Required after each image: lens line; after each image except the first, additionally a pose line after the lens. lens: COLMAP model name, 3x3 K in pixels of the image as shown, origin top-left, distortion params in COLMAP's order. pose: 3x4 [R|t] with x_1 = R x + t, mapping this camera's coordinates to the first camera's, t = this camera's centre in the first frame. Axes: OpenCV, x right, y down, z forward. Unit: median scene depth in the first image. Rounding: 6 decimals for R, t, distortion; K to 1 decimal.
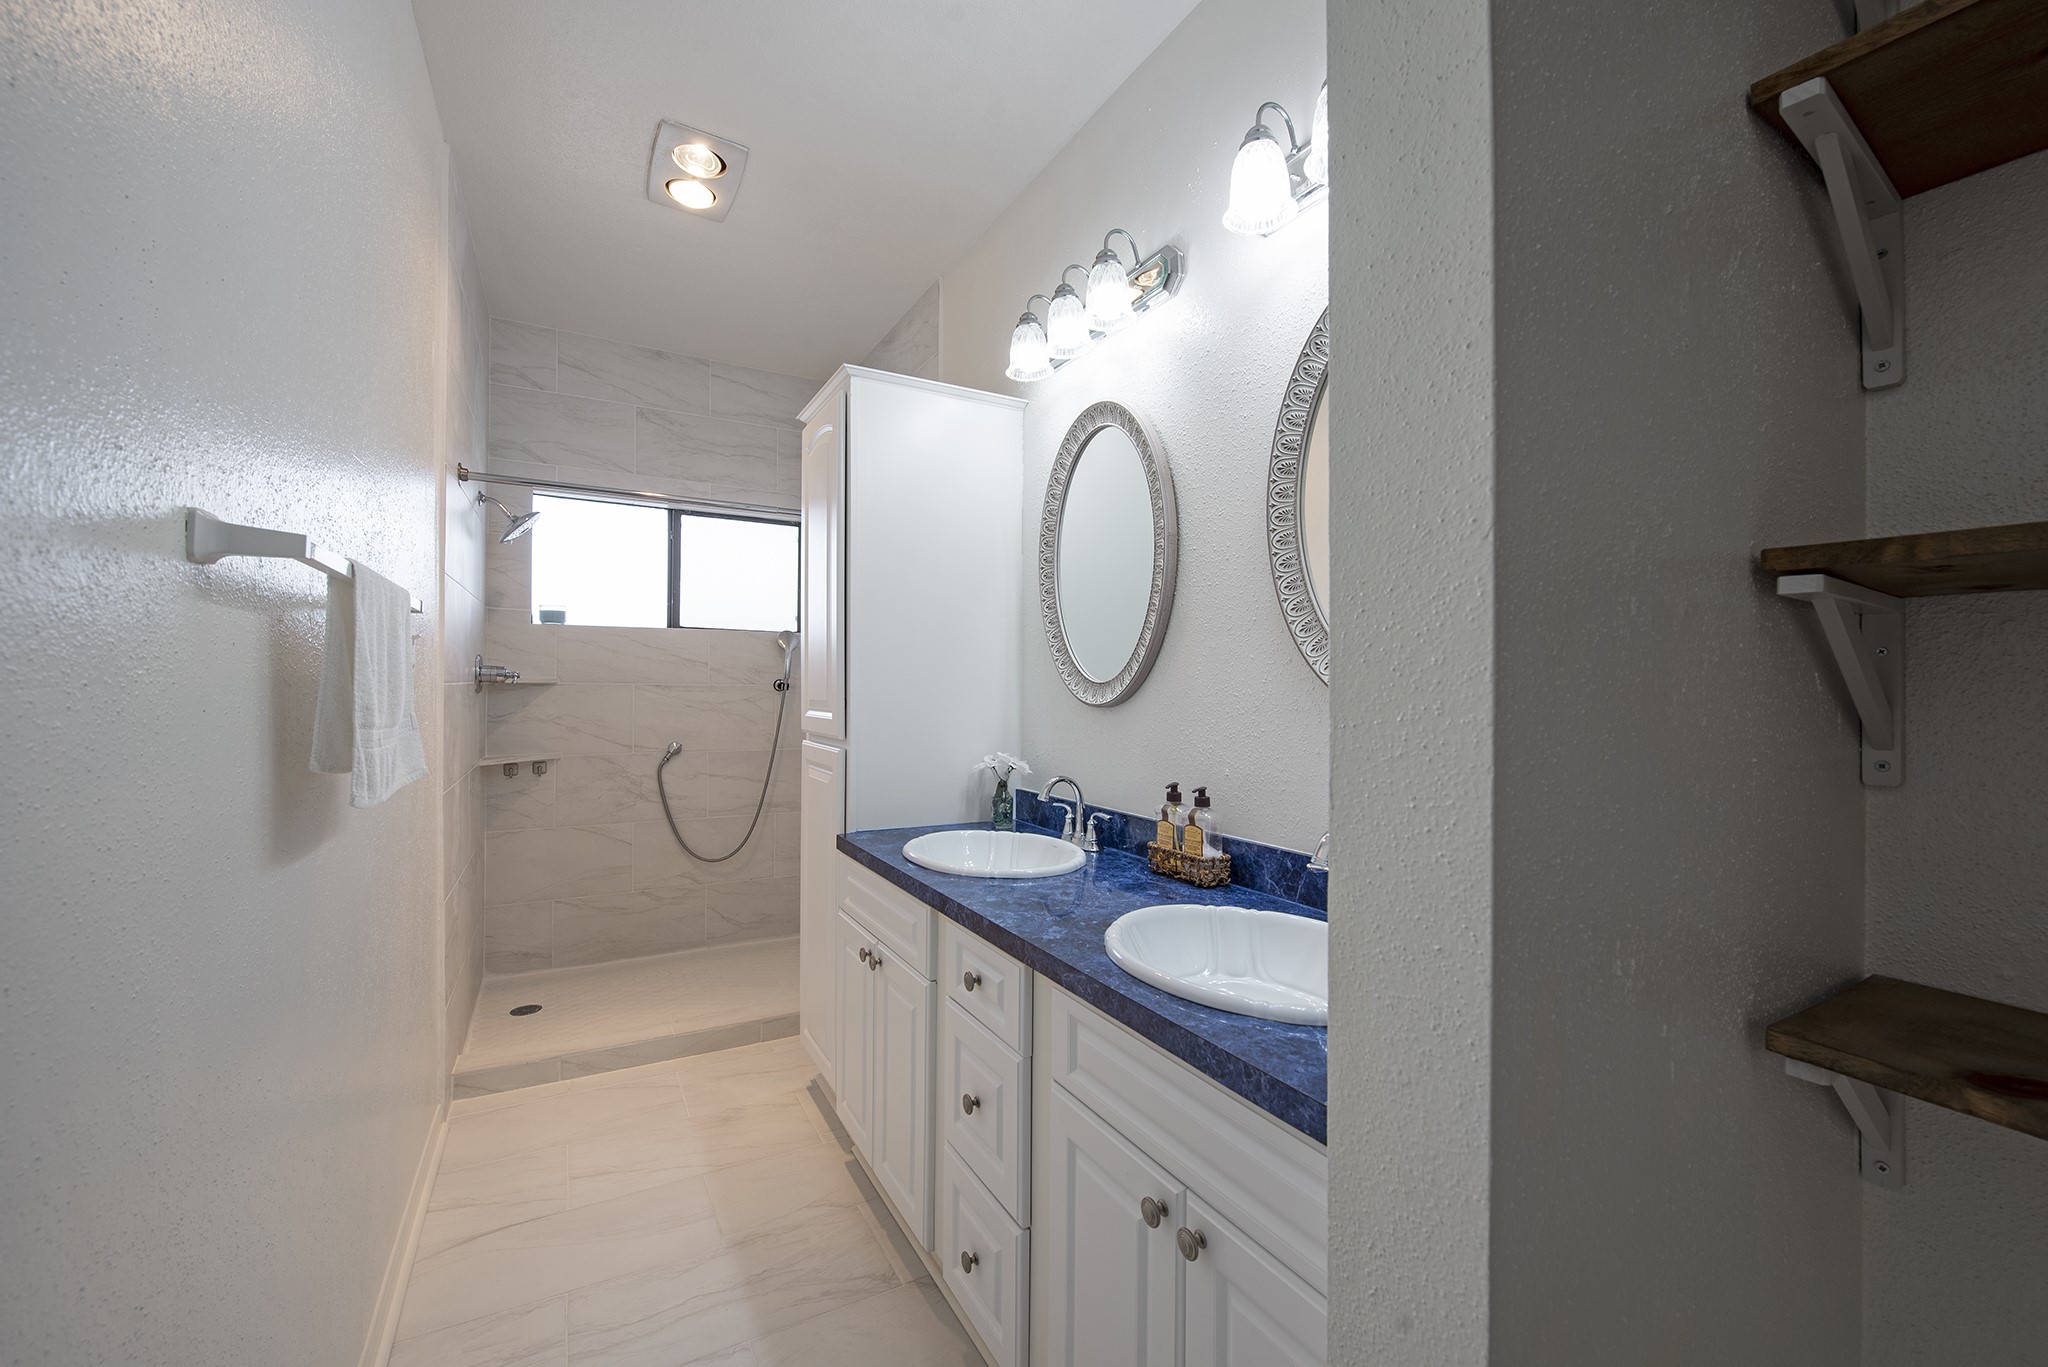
lens RADIAL K [[825.1, 0, 1030.3], [0, 825.1, 685.6], [0, 0, 1]] dist [-0.008888, -0.000393]
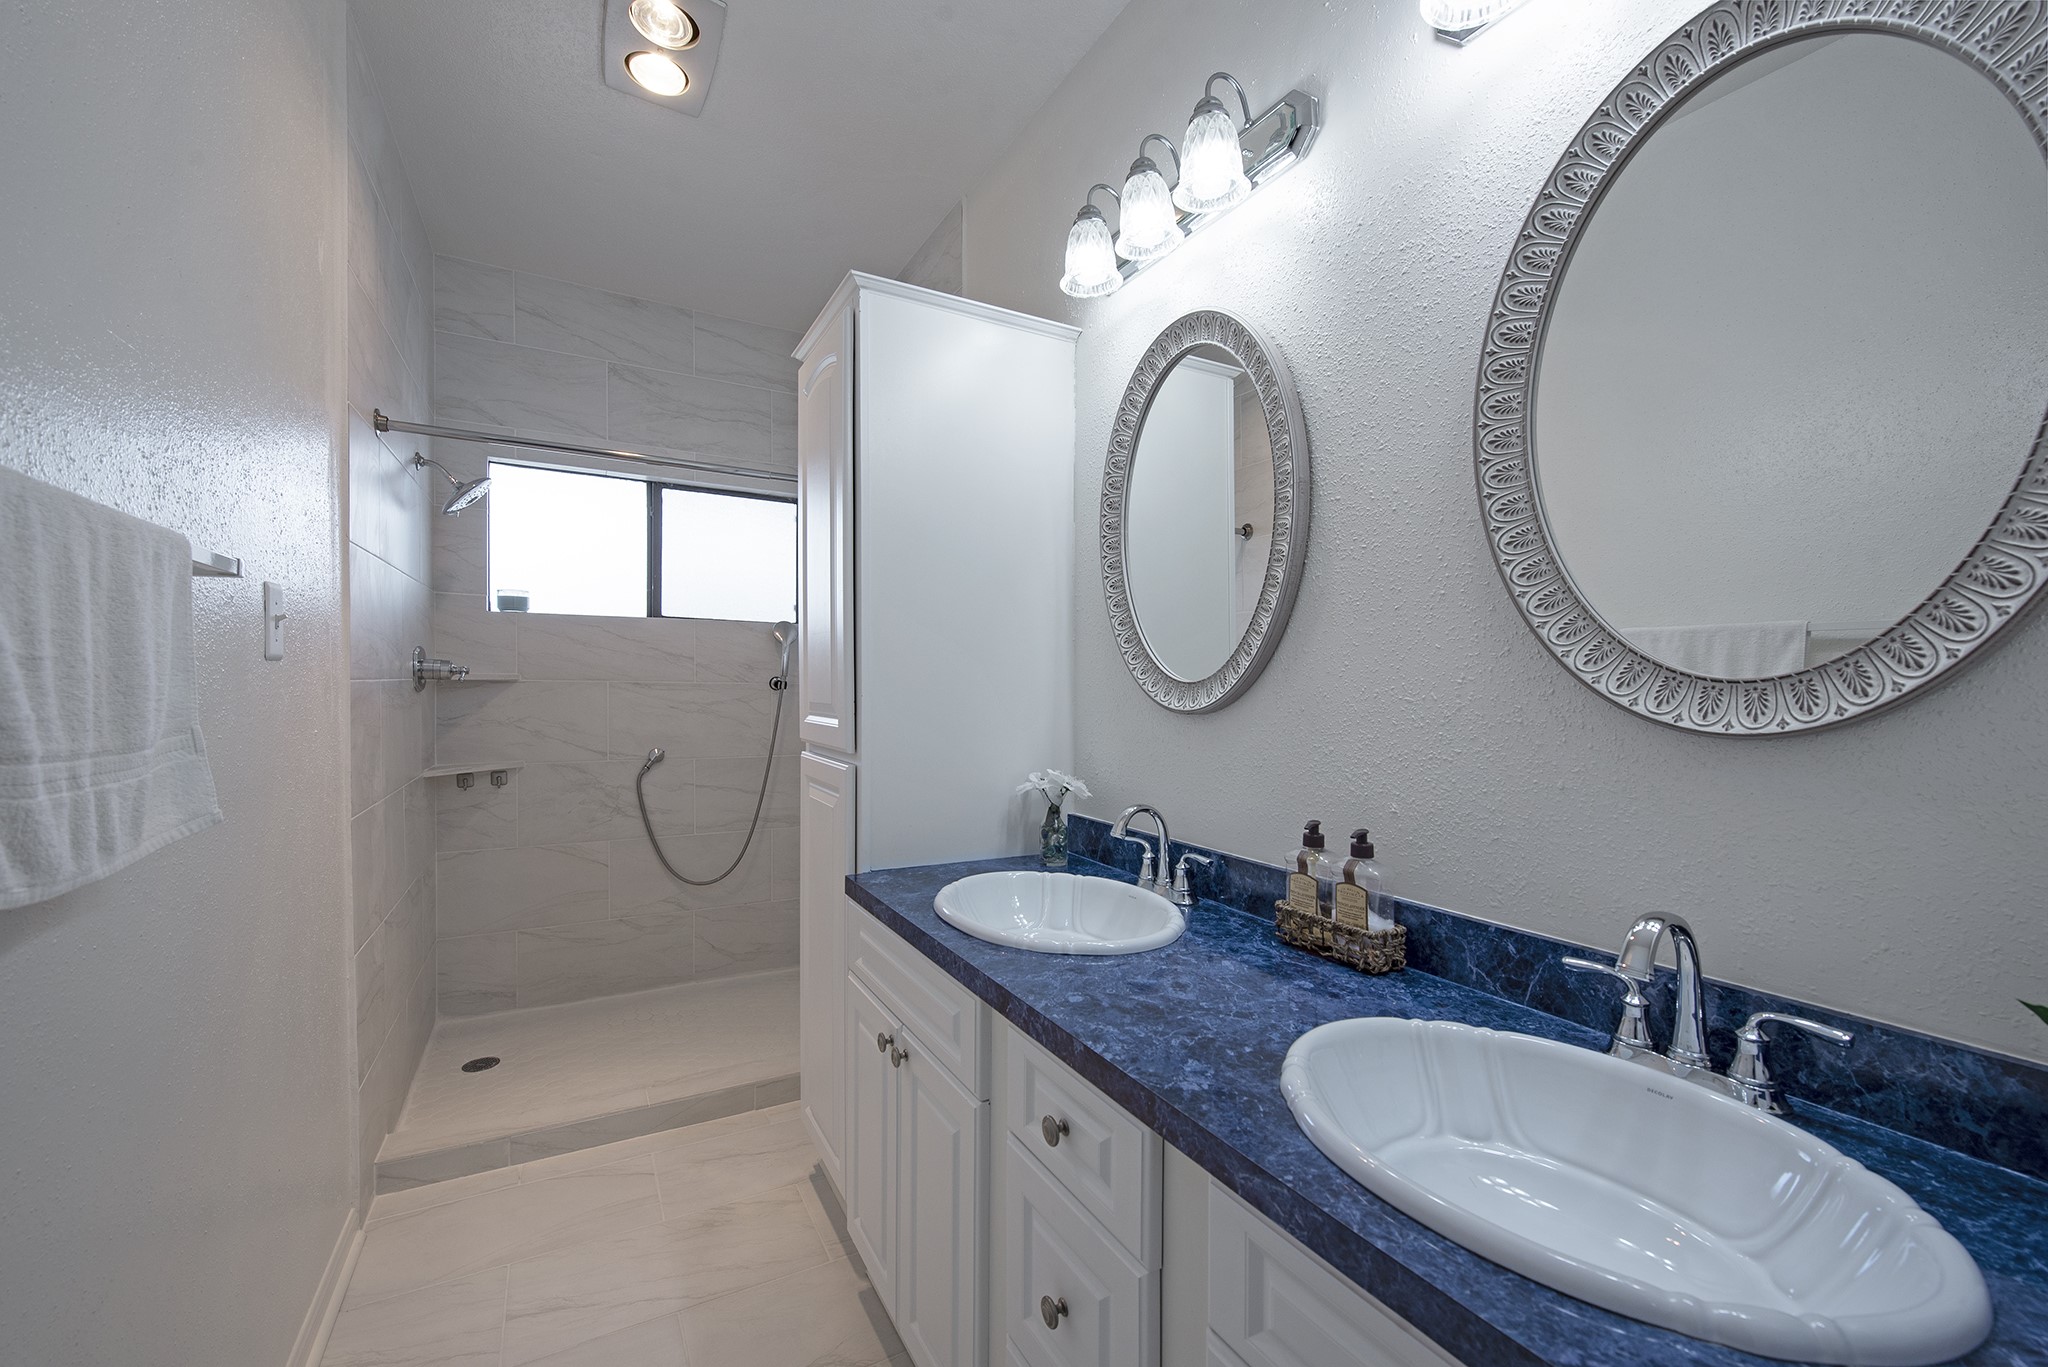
lens RADIAL K [[811.7, 0, 1030.3], [0, 811.7, 704.6], [0, 0, 1]] dist [-0.017625, -0.000331]
pose [[0.999992, 0.002099, 0.003458, -0.044652], [-0.002189, 0.999658, 0.026056, -0.001411], [-0.003402, -0.026064, 0.999654, 0.168586]]
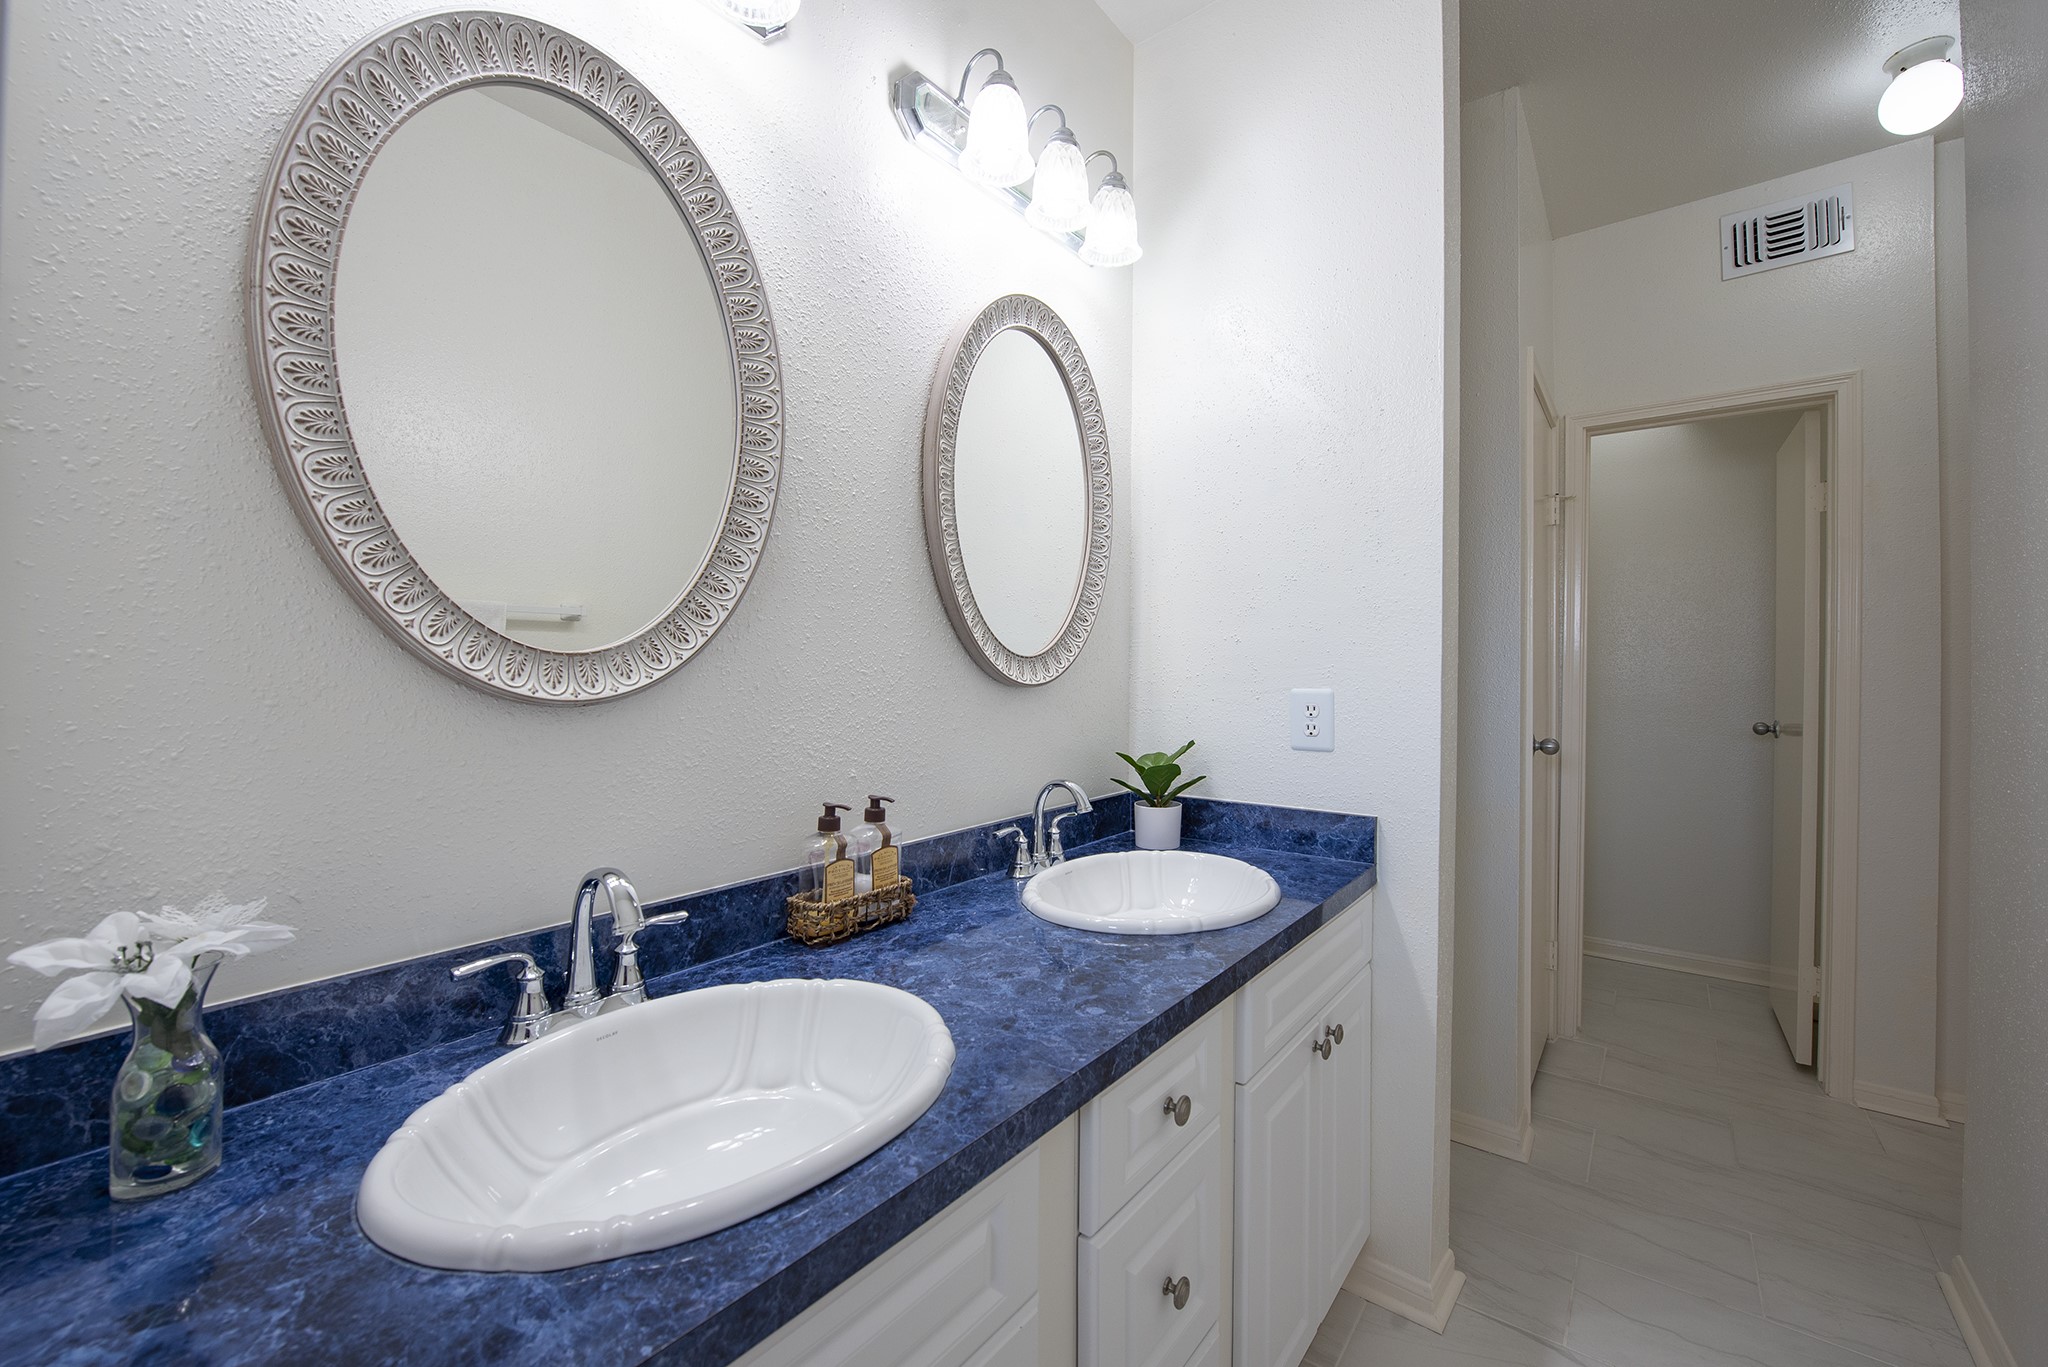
lens RADIAL K [[815.1, 0, 1027.7], [0, 815.1, 675.5], [0, 0, 1]] dist [-0.003331, -0.000450]
pose [[-0.371150, -0.010671, 0.928512, -0.289492], [0.007707, 0.999864, 0.014572, 0.004618], [-0.928541, 0.012564, -0.371017, 0.637804]]
